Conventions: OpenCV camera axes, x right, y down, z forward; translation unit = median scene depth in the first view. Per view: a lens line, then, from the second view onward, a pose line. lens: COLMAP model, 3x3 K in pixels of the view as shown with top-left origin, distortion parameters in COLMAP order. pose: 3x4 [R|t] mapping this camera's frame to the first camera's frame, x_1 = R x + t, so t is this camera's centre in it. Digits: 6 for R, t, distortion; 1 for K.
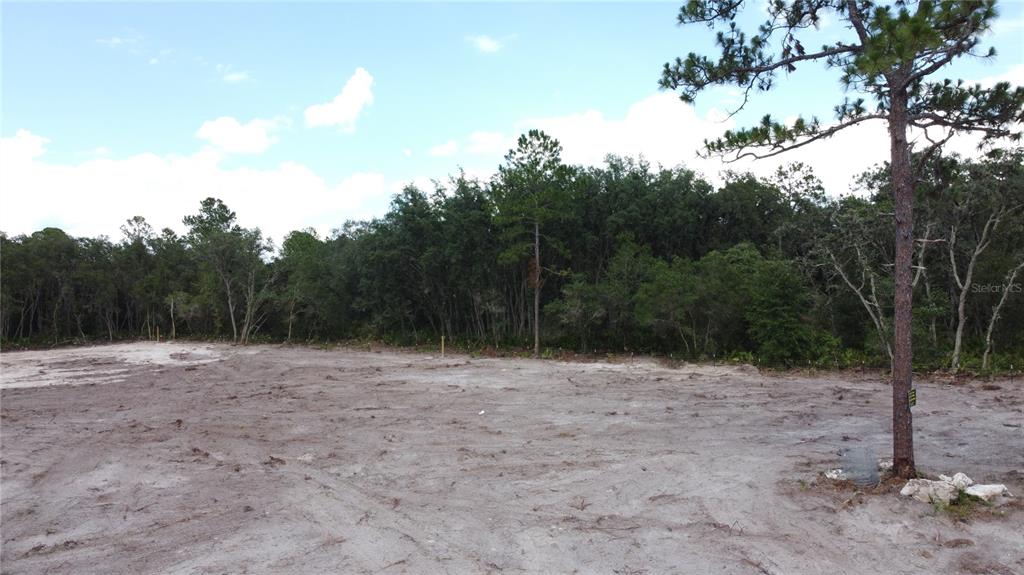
lens RADIAL K [[767.1, 0, 506.4], [0, 767.1, 291.0], [0, 0, 1]] dist [0.000555, -0.006275]
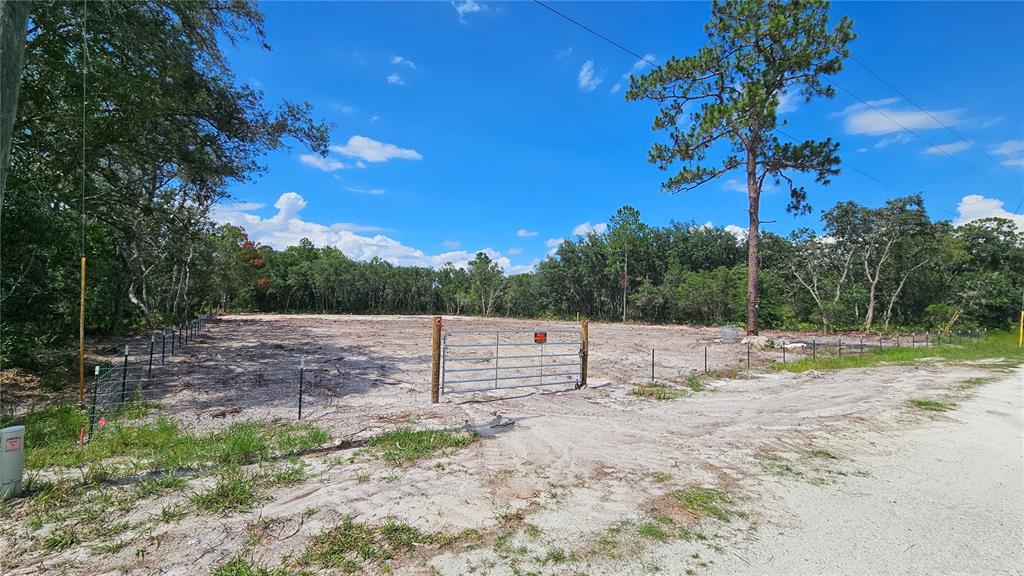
lens RADIAL K [[420.4, 0, 510.7], [0, 420.4, 283.3], [0, 0, 1]] dist [-0.002443, 0.000527]
pose [[0.948944, 0.025038, -0.314450, 0.092983], [-0.050258, 0.996112, -0.072356, 0.072910], [0.311416, 0.084465, 0.946512, -0.080004]]
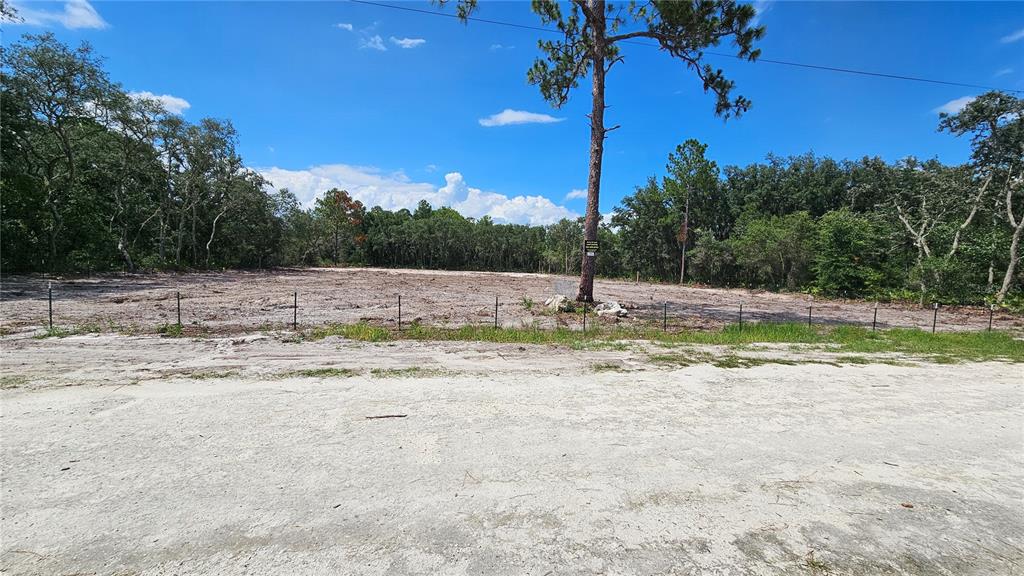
lens RADIAL K [[420.4, 0, 516.9], [0, 420.4, 288.4], [0, 0, 1]] dist [-0.002443, 0.000527]
pose [[0.768299, 0.089578, -0.633792, 0.312350], [-0.070525, 0.995977, 0.055277, 0.065188], [0.636194, 0.002229, 0.771525, 0.107752]]
